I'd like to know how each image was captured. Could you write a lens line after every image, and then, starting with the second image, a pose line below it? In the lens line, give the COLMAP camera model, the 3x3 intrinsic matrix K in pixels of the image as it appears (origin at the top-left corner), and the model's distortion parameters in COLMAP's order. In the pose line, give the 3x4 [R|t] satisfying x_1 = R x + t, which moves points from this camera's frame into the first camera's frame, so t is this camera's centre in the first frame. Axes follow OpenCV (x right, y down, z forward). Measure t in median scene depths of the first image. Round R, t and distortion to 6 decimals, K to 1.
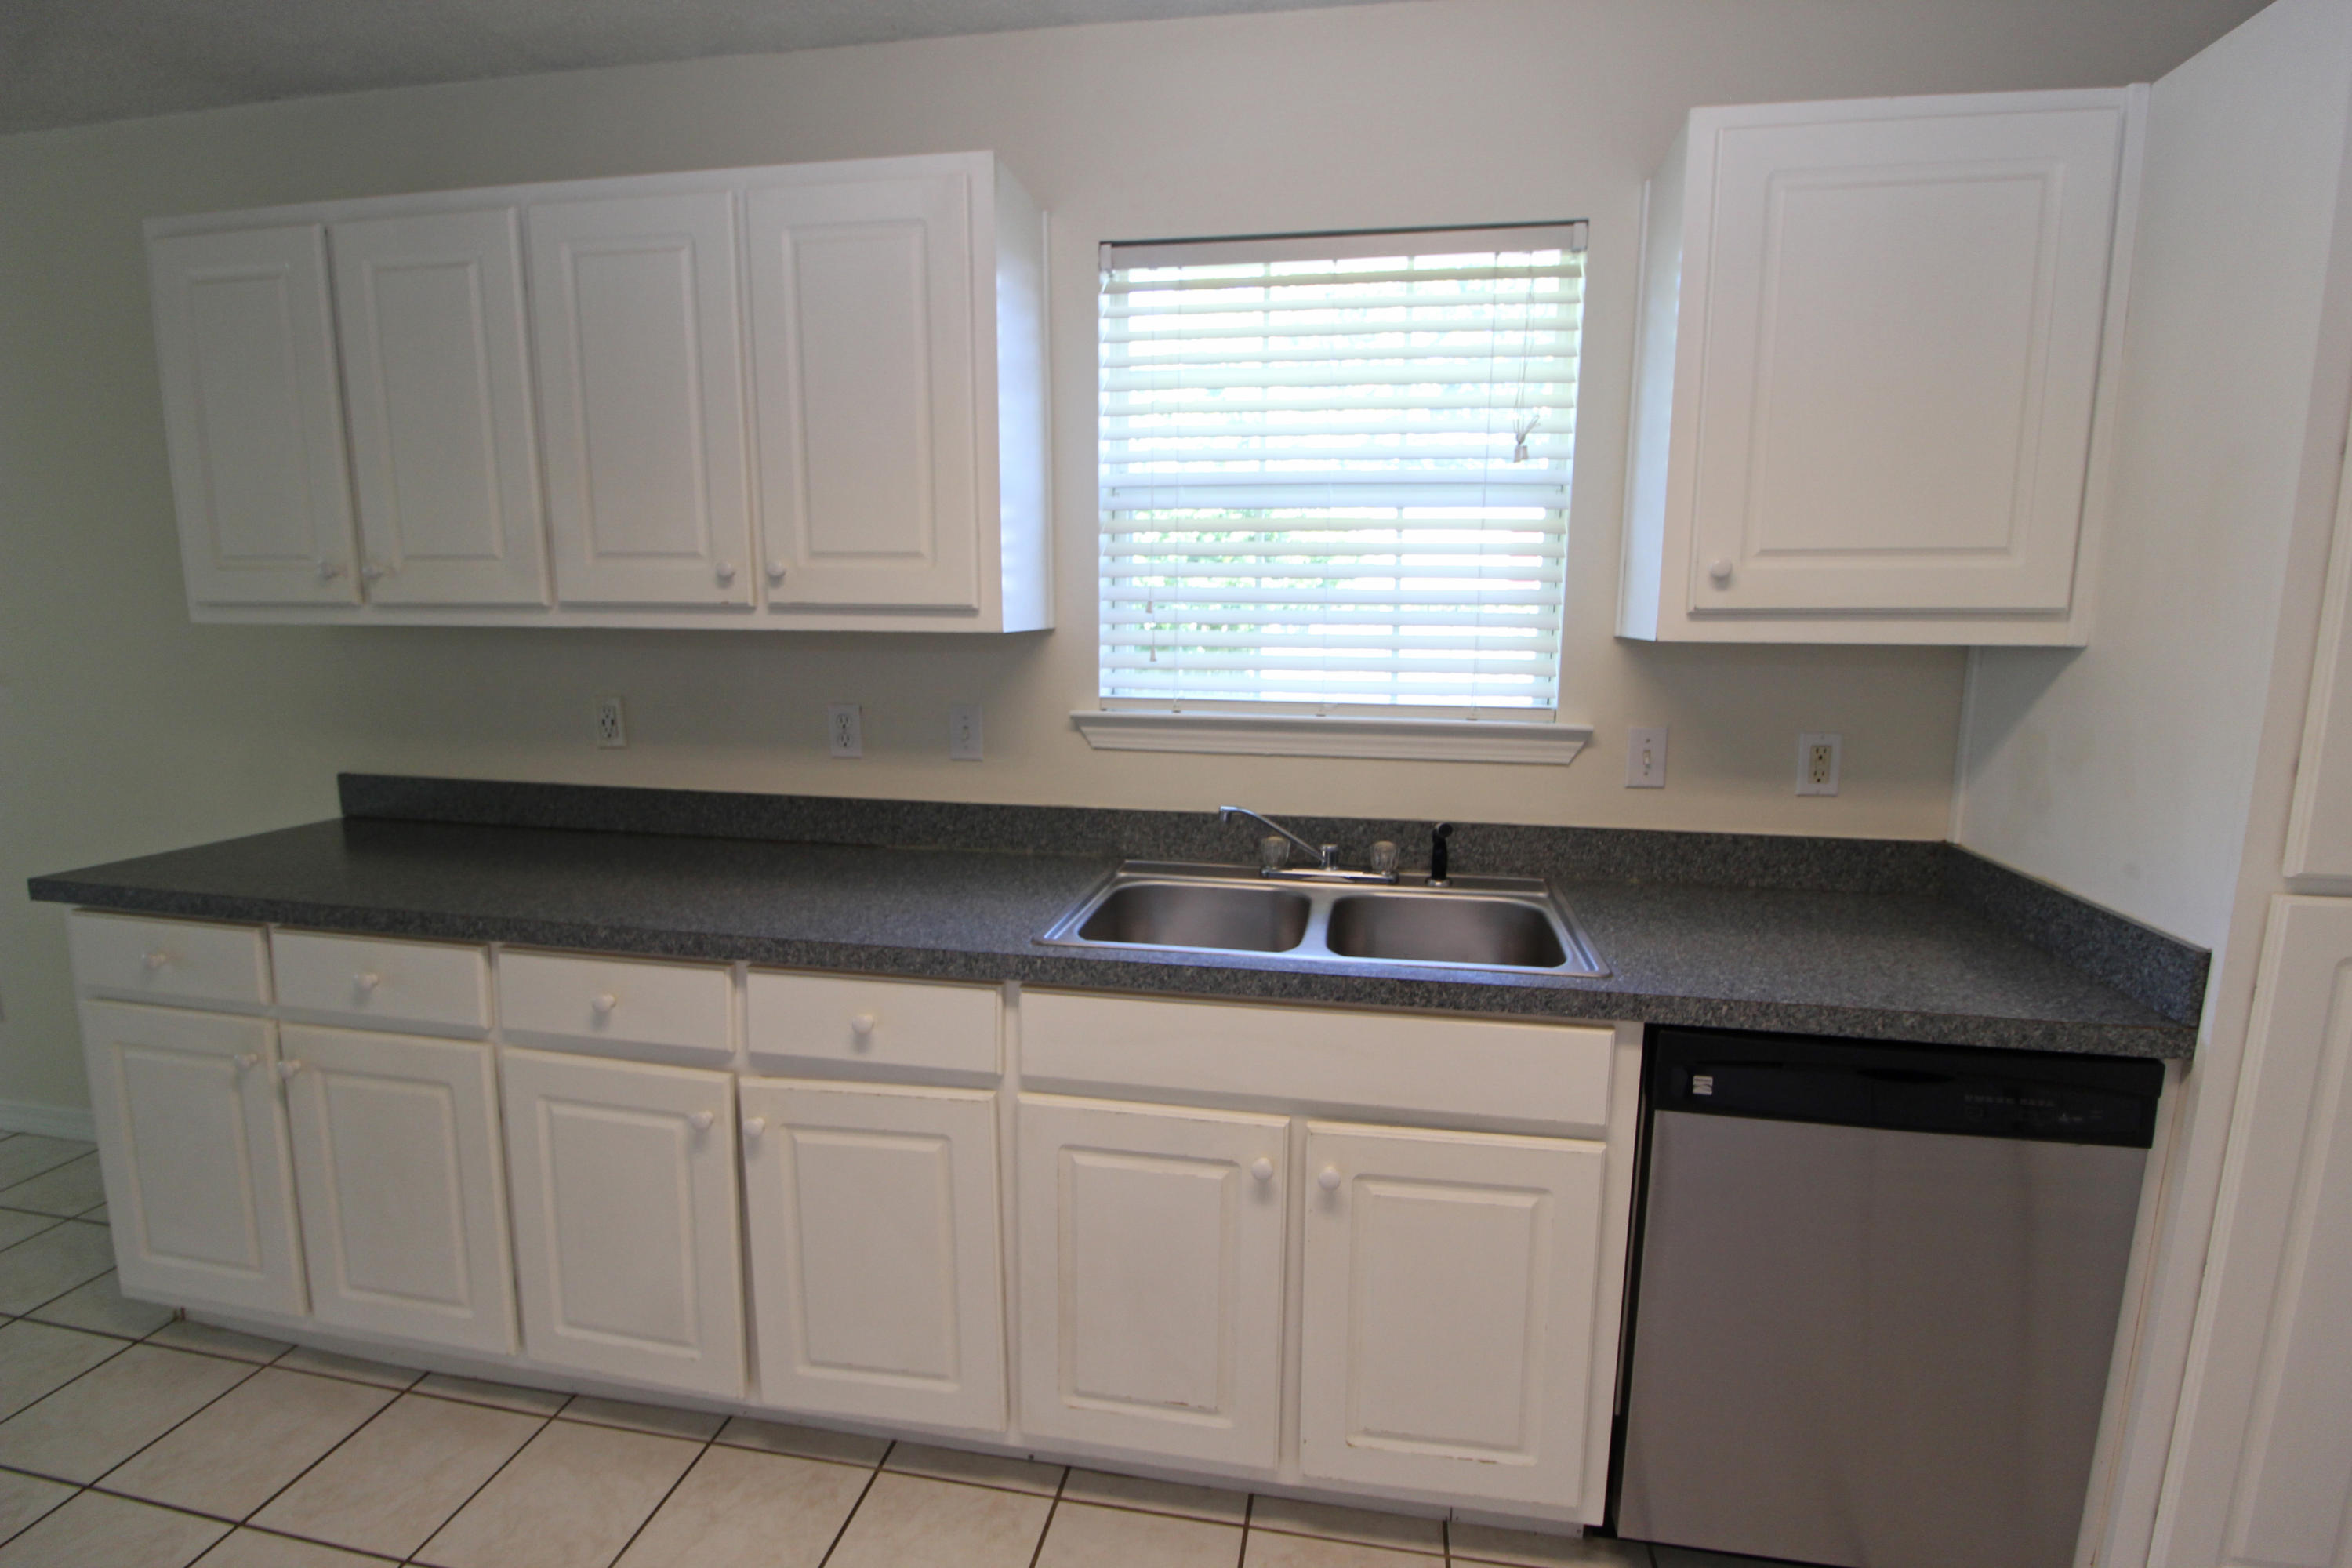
lens RADIAL K [[1083.6, 0, 1211.1], [0, 1083.6, 786.9], [0, 0, 1]] dist [-0.001517, -0.012018]
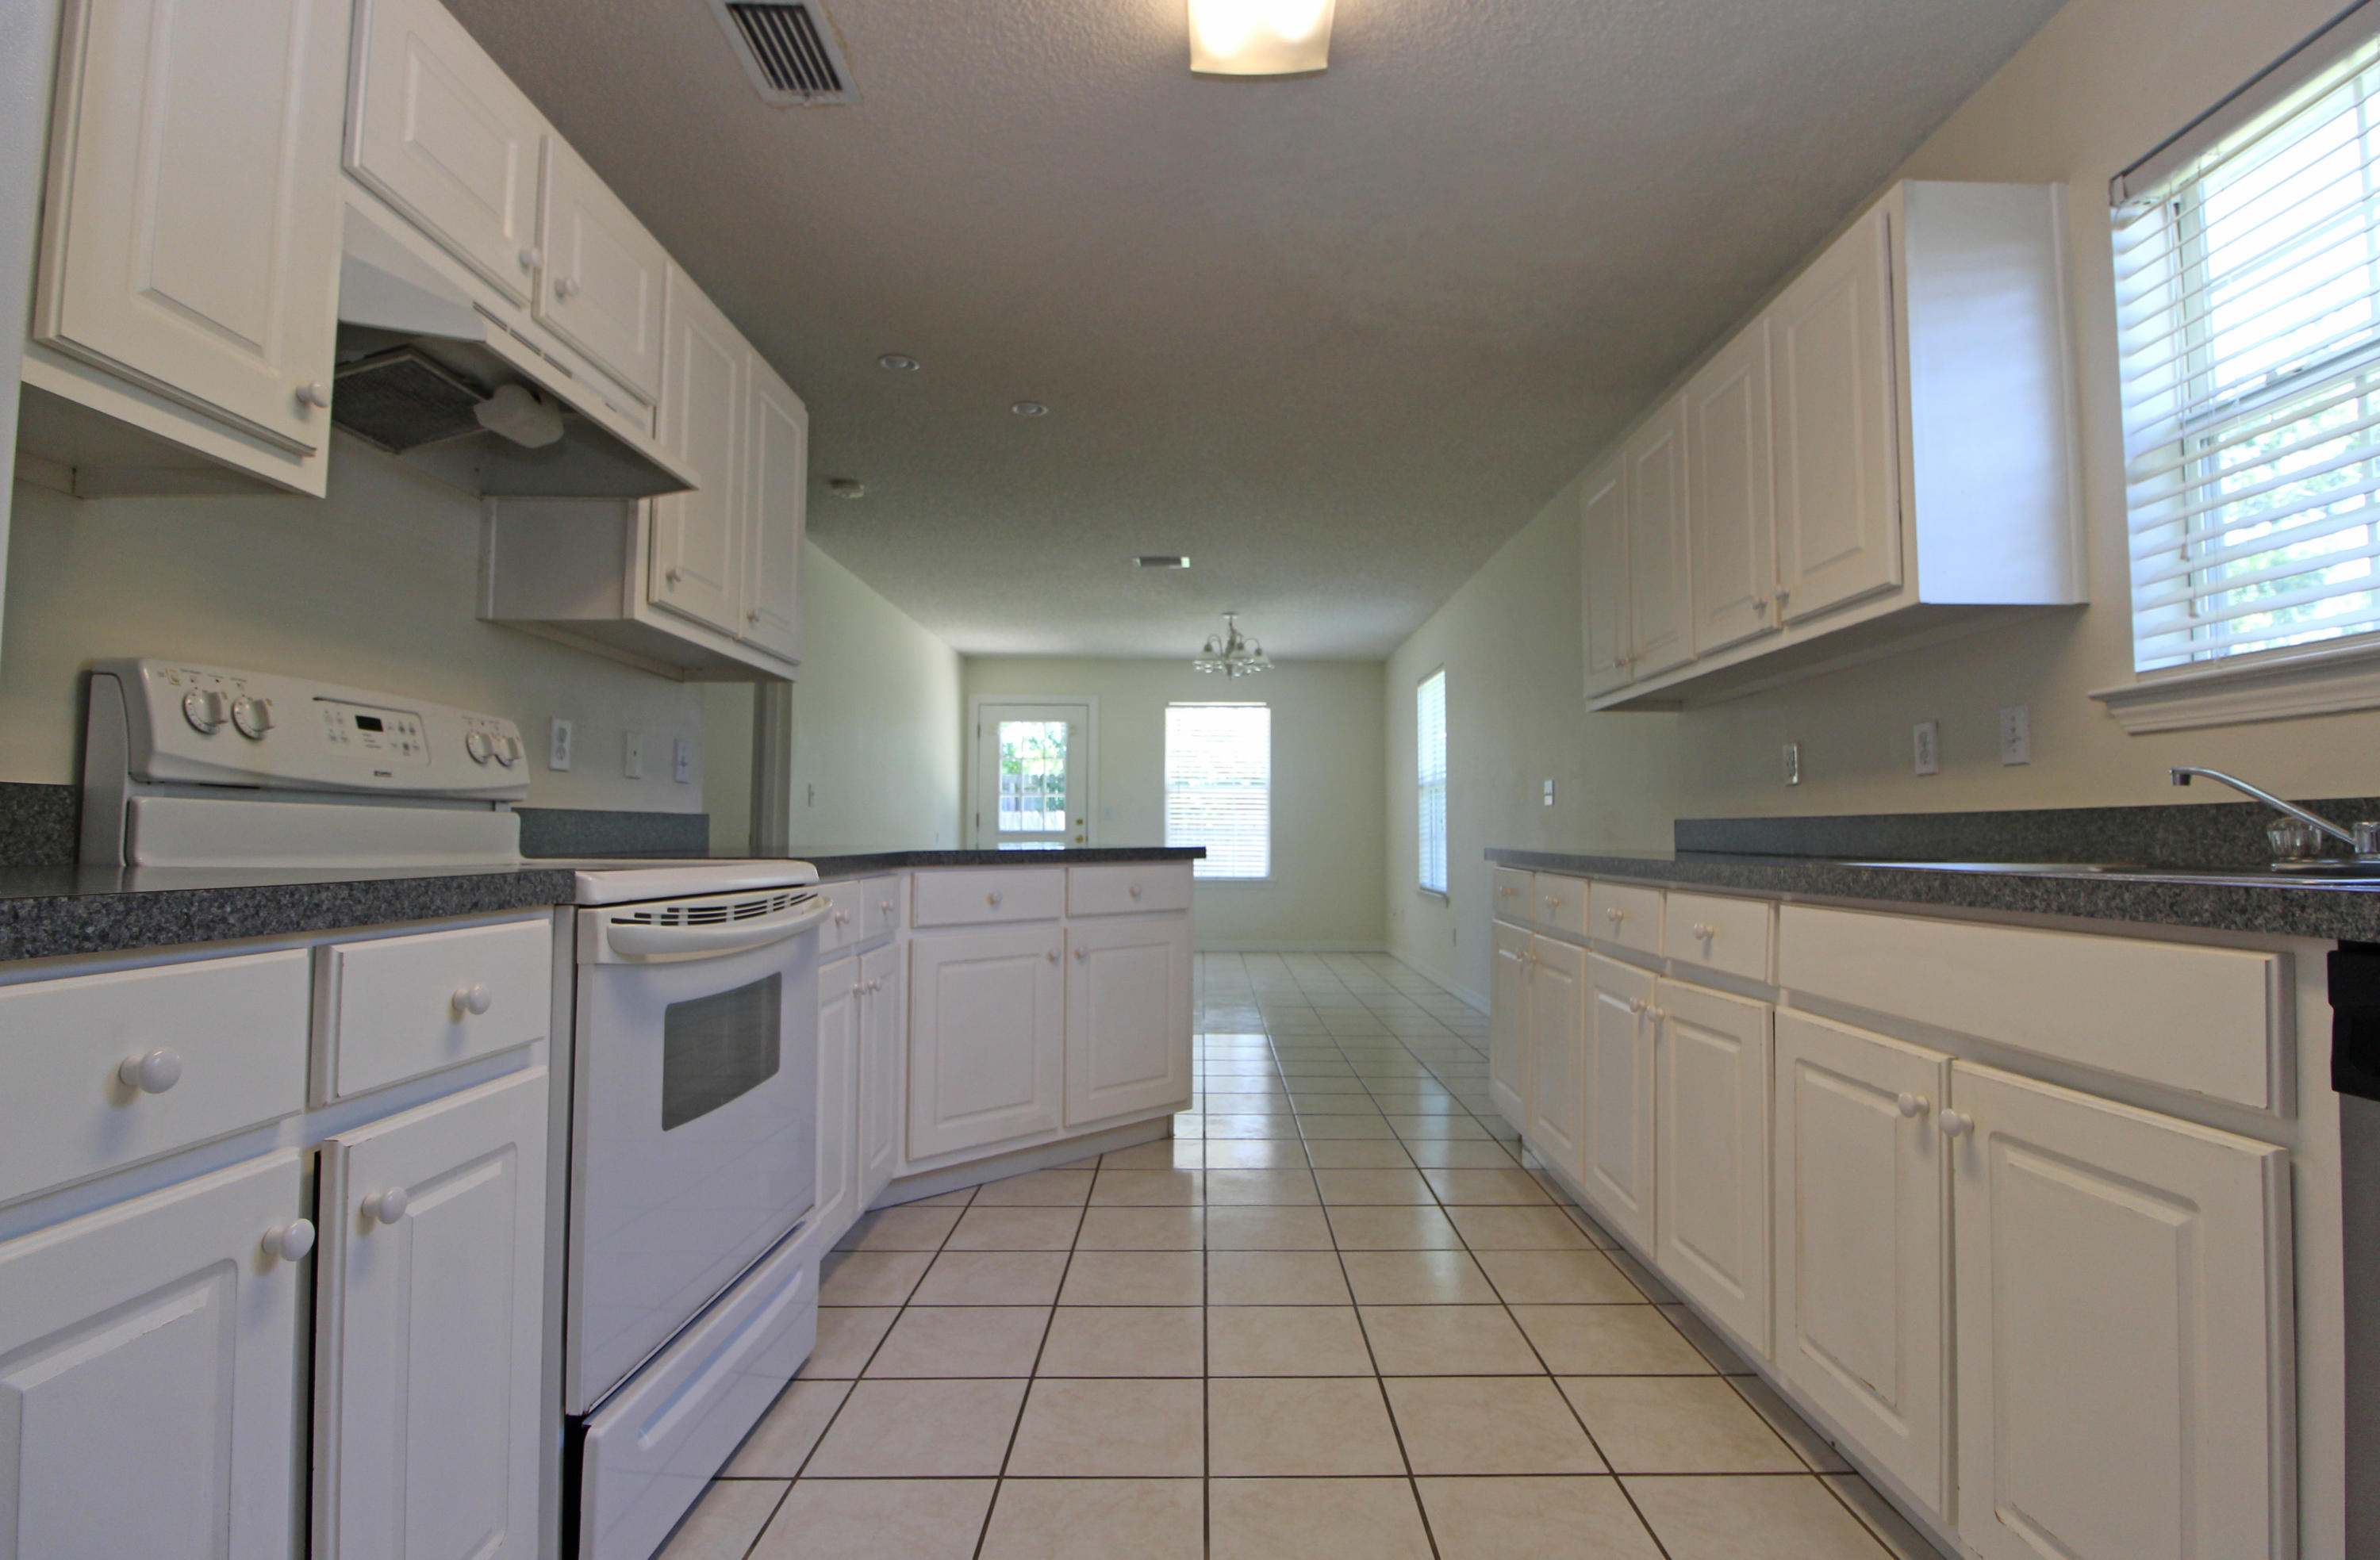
lens RADIAL K [[1138.9, 0, 1206.8], [0, 1138.9, 779.0], [0, 0, 1]] dist [-0.012318, -0.000139]
pose [[0.163760, -0.065758, -0.984306, 0.752209], [-0.164955, 0.981903, -0.093041, 0.234486], [0.972611, 0.177603, 0.149949, 0.221159]]
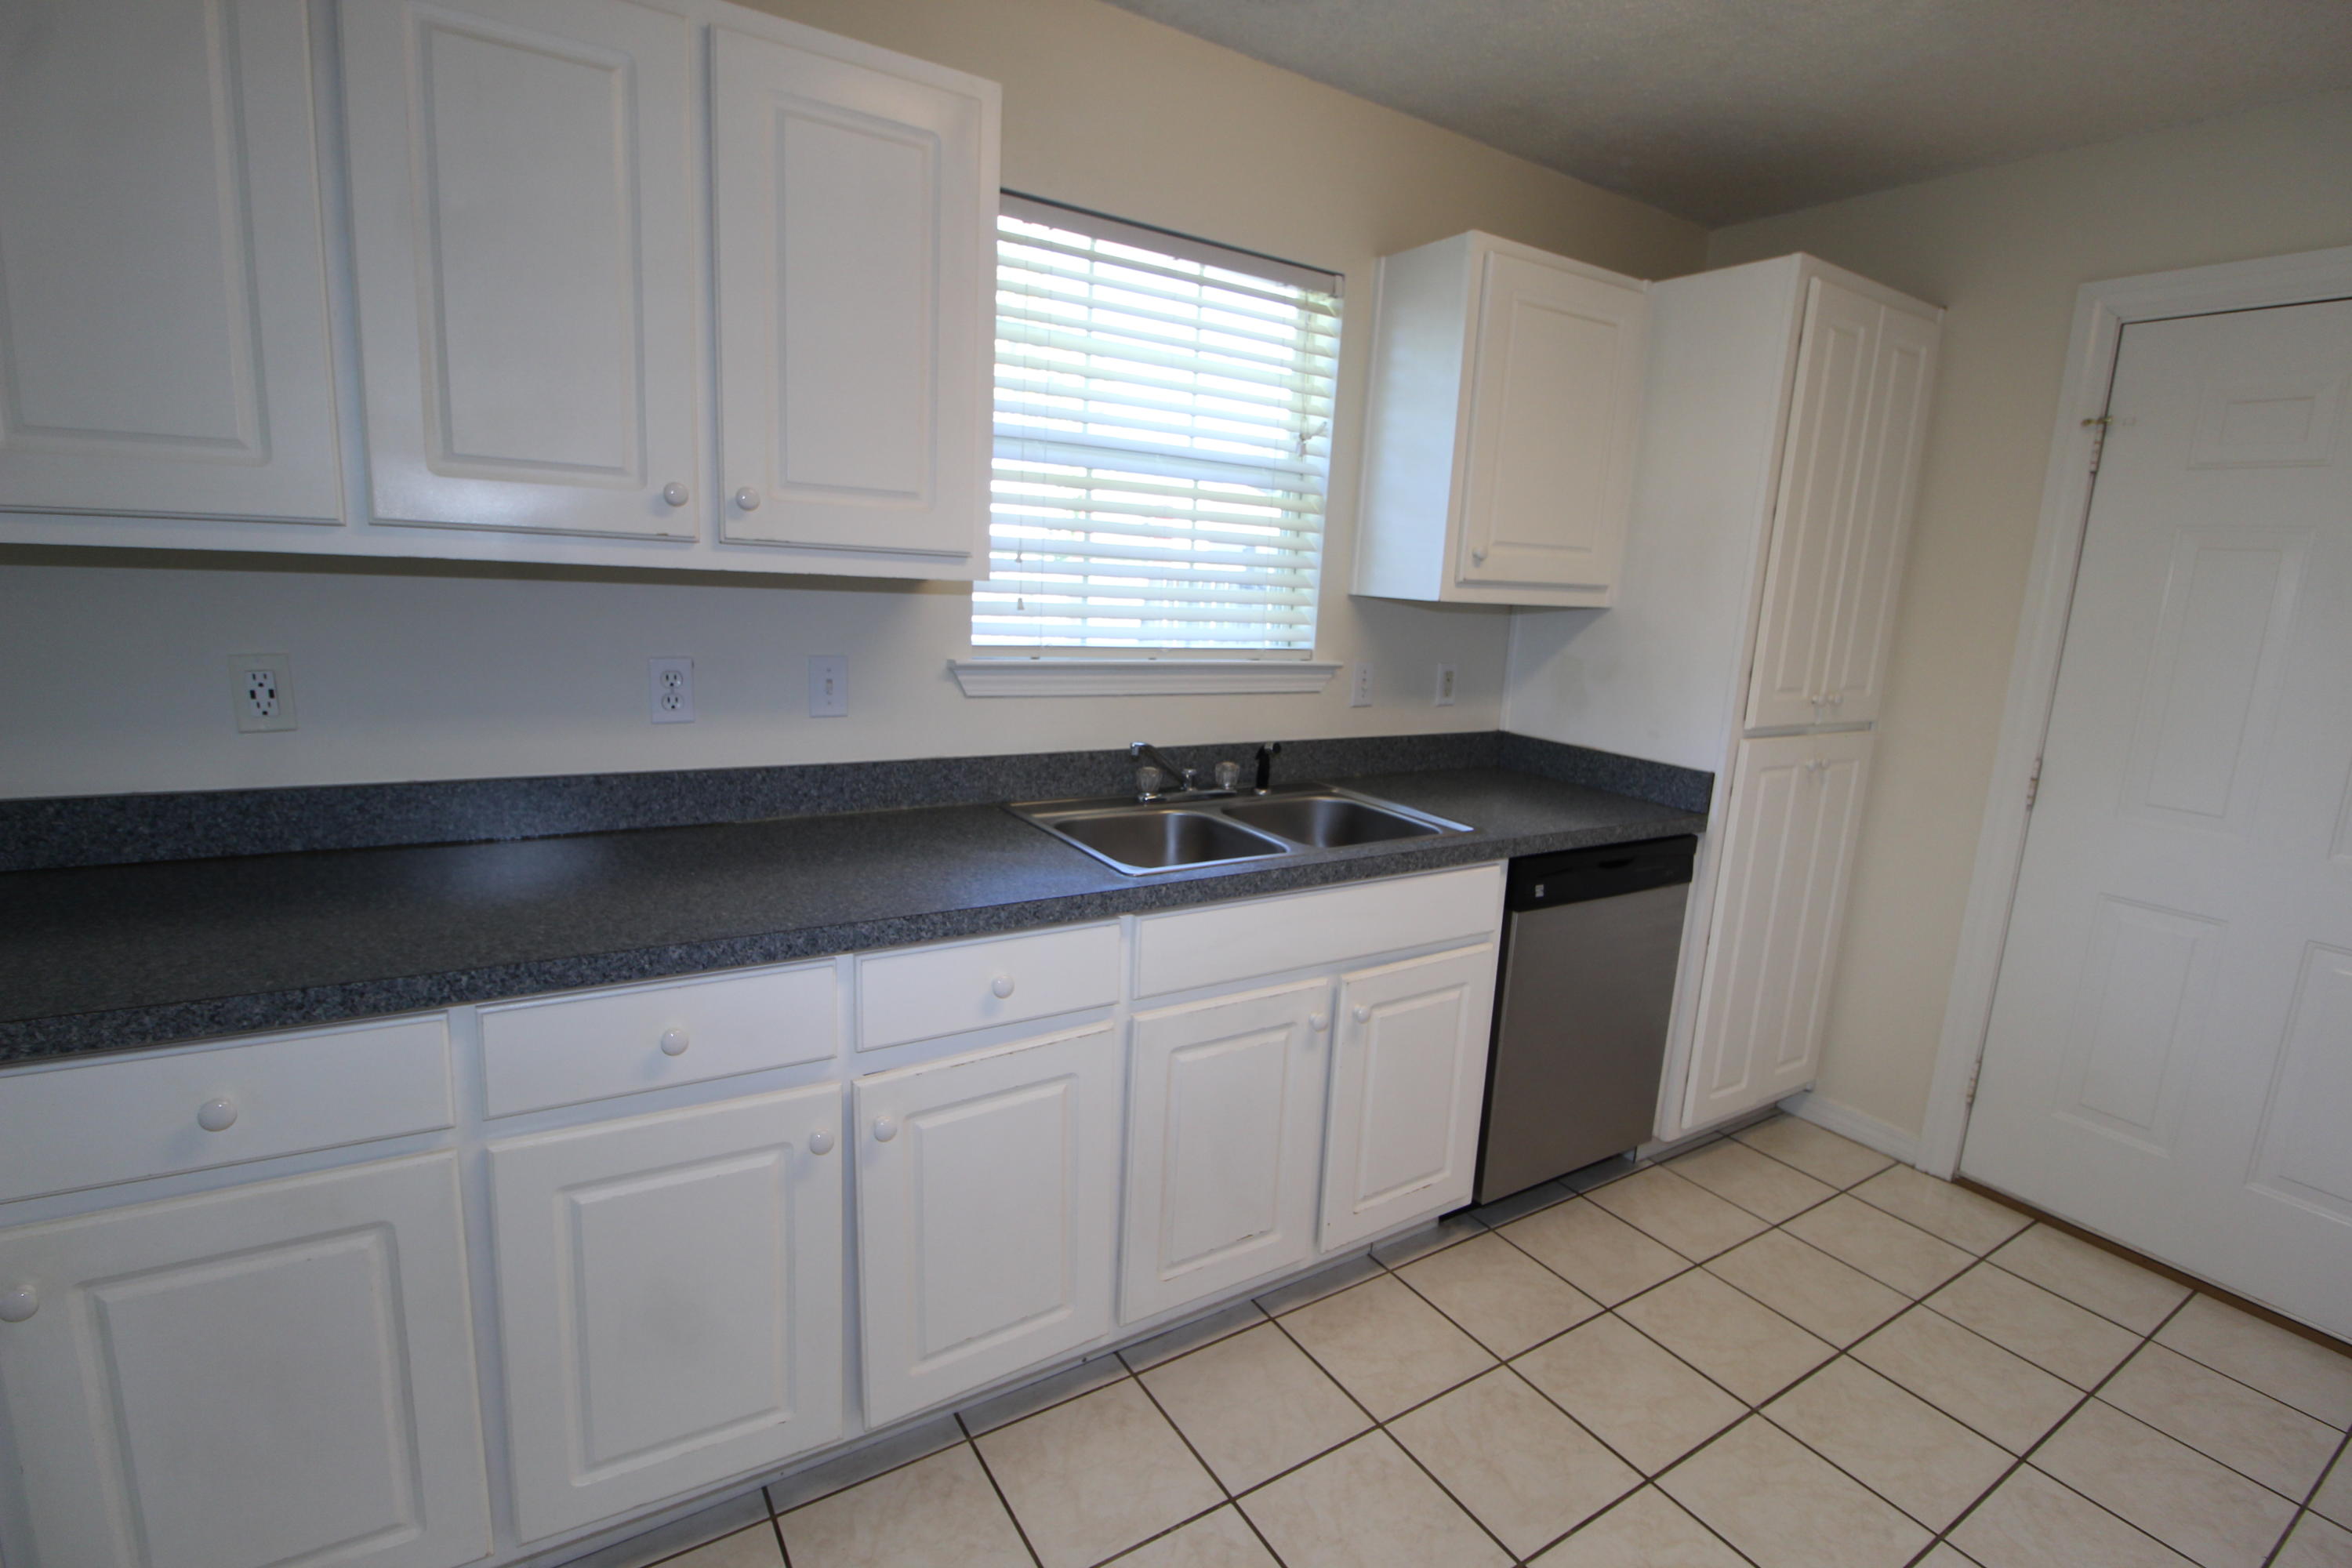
lens RADIAL K [[1083.6, 0, 1228.0], [0, 1083.6, 781.9], [0, 0, 1]] dist [-0.001517, -0.012018]
pose [[0.730455, -0.099542, 0.675668, -0.732358], [0.061881, 0.994898, 0.079673, -0.026649], [-0.680152, -0.016386, 0.732888, 0.128155]]
